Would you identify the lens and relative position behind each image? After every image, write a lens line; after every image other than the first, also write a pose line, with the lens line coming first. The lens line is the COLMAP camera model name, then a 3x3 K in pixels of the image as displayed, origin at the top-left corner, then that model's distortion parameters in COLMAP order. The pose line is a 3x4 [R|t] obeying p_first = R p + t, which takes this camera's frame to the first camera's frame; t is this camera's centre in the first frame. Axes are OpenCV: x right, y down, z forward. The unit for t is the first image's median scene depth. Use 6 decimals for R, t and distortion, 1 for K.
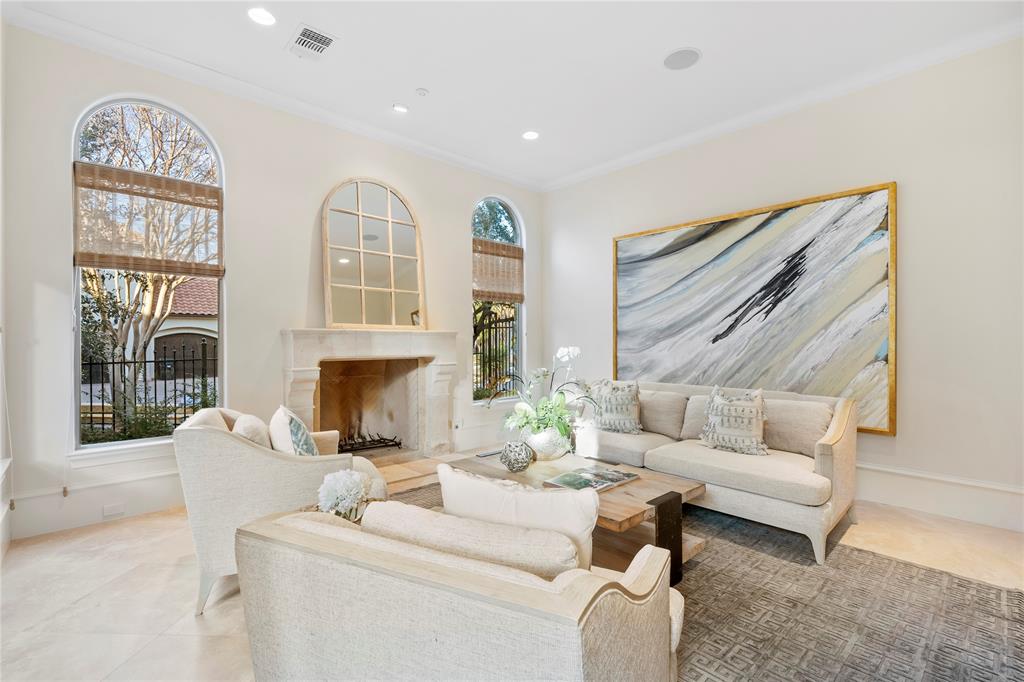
lens RADIAL K [[462.4, 0, 514.3], [0, 462.4, 336.2], [0, 0, 1]] dist [0.002465, 0.000017]
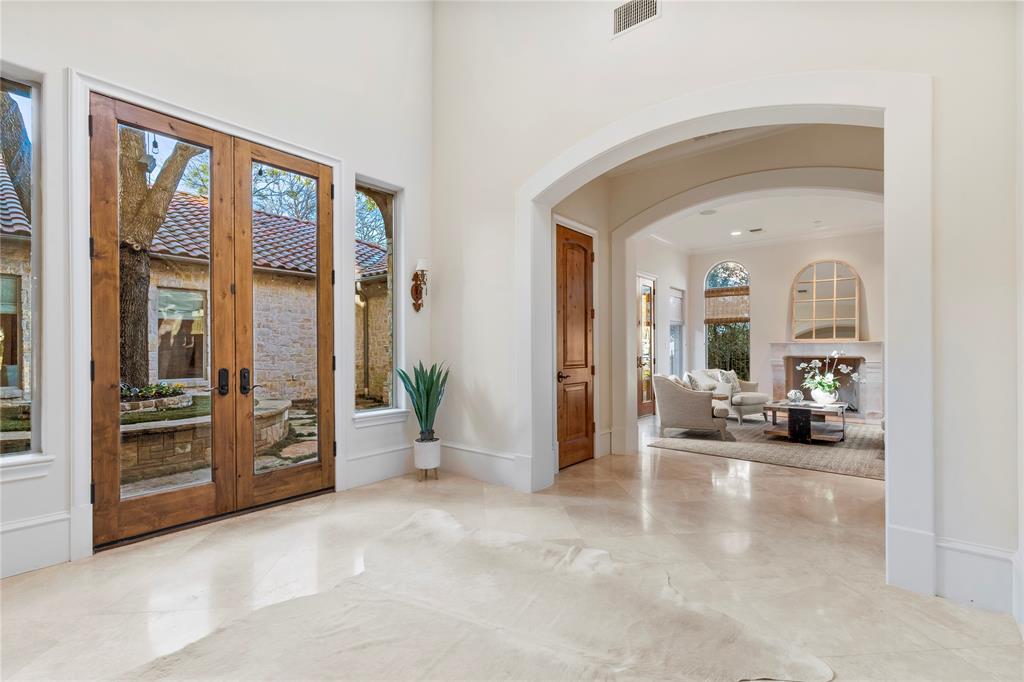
lens RADIAL K [[462.4, 0, 514.3], [0, 462.4, 336.2], [0, 0, 1]] dist [0.002465, 0.000017]
pose [[0.136627, -0.024767, -0.990313, 1.557248], [0.011263, 0.999662, -0.023447, -0.005928], [0.990559, -0.007950, 0.136860, -0.556670]]
